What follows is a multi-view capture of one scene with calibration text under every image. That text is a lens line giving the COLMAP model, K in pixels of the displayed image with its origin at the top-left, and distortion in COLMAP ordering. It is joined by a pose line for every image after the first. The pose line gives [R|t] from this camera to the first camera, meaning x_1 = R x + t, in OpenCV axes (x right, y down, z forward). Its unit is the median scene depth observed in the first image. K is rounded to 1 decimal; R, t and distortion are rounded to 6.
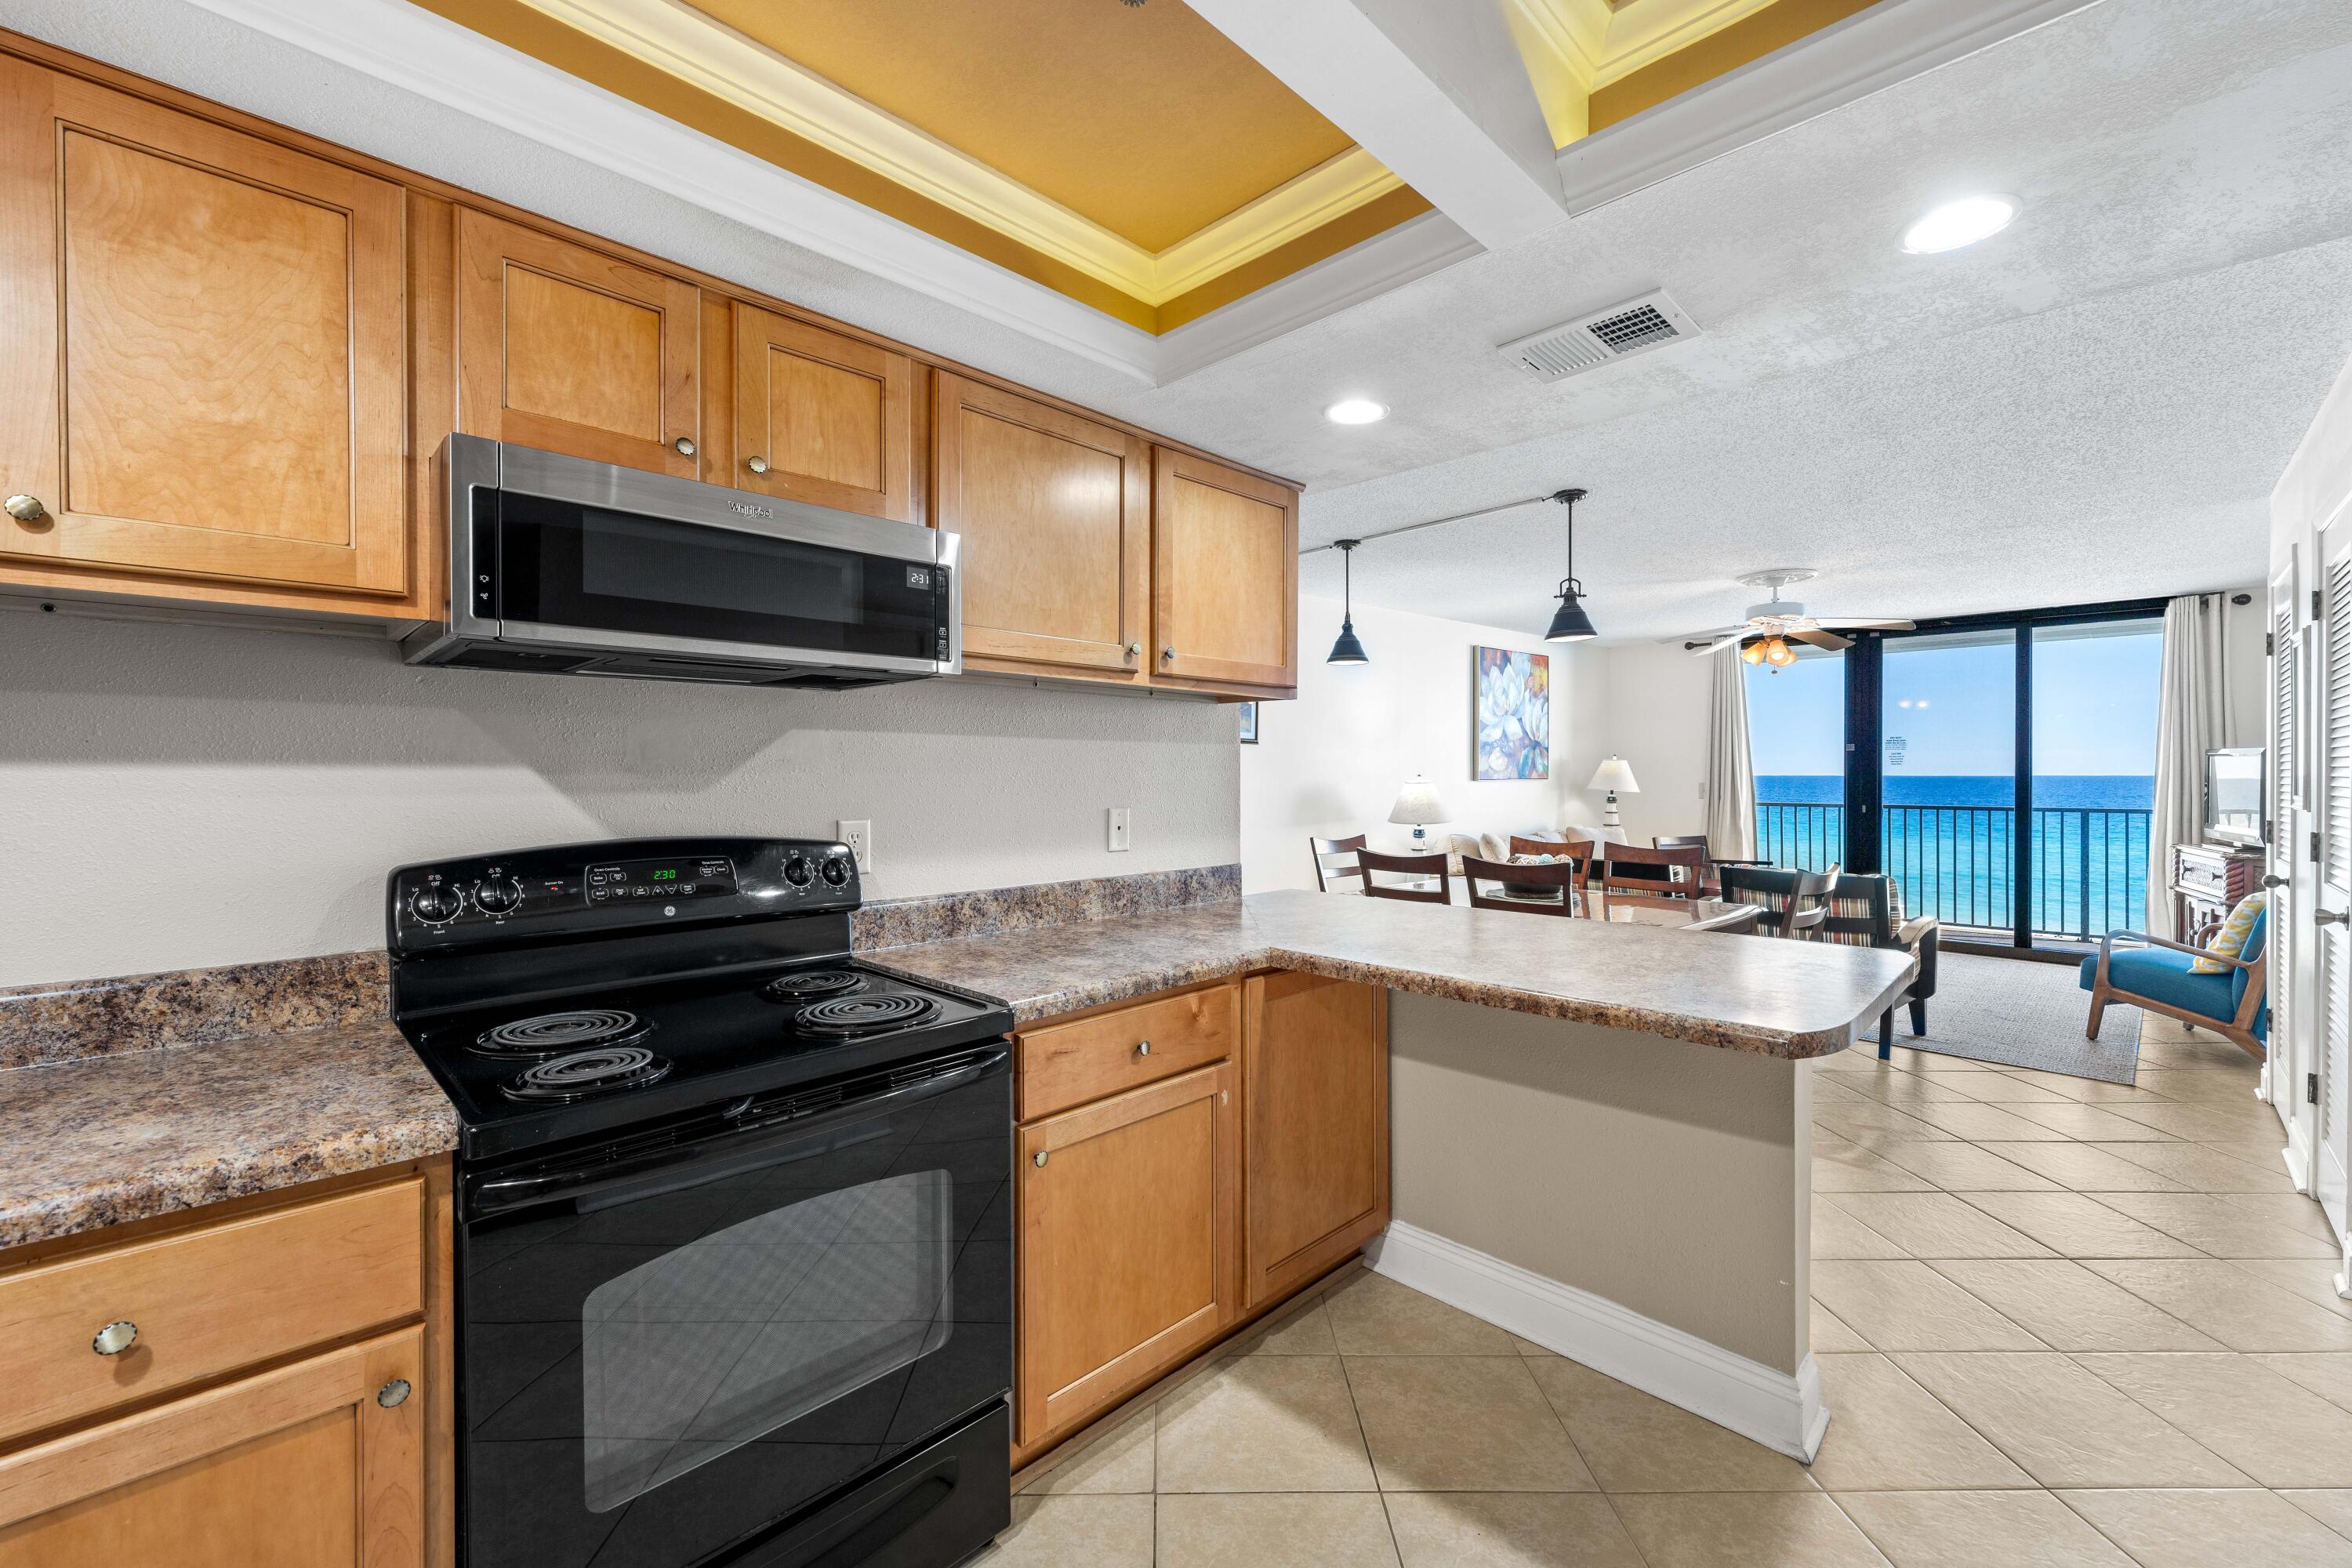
lens RADIAL K [[969.0, 0, 1185.9], [0, 969.0, 766.9], [0, 0, 1]] dist [0.009304, -0.000048]
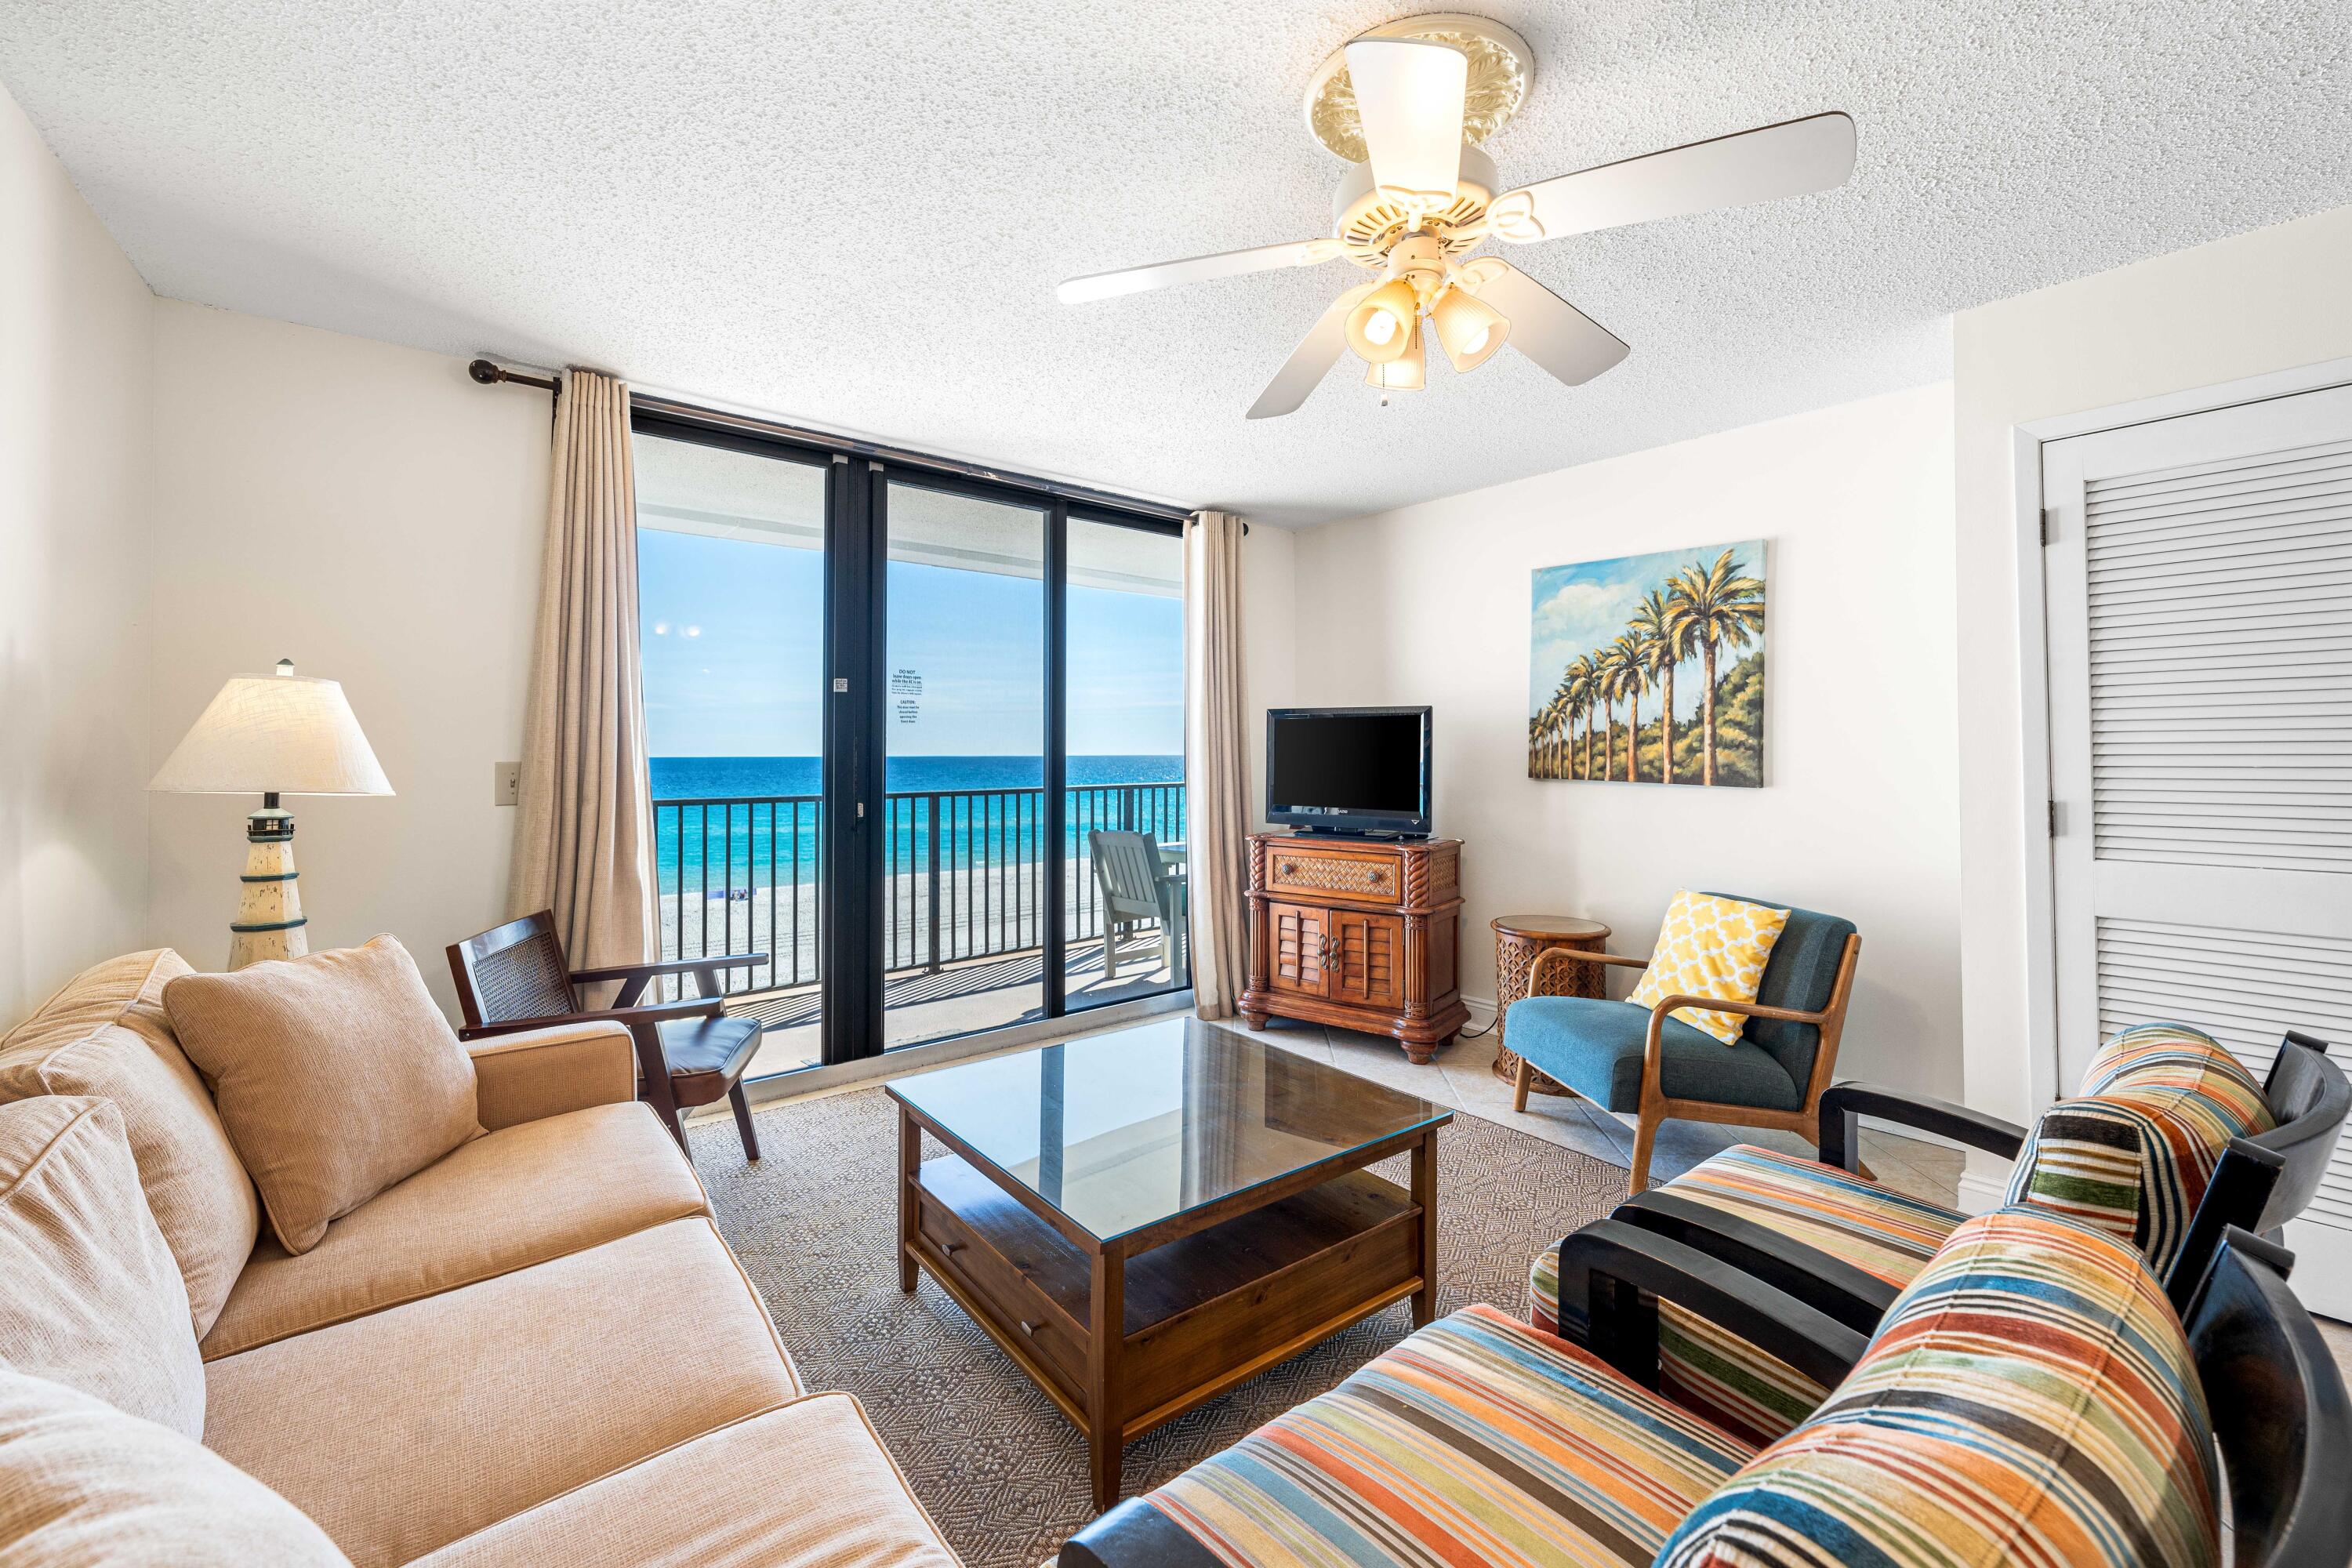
lens RADIAL K [[969.0, 0, 1160.8], [0, 969.0, 735.1], [0, 0, 1]] dist [0.009304, -0.000048]
pose [[0.105857, 0.020422, 0.994172, 0.214321], [-0.002513, 0.999791, -0.020270, 0.014196], [-0.994378, -0.000352, 0.105886, 0.785431]]
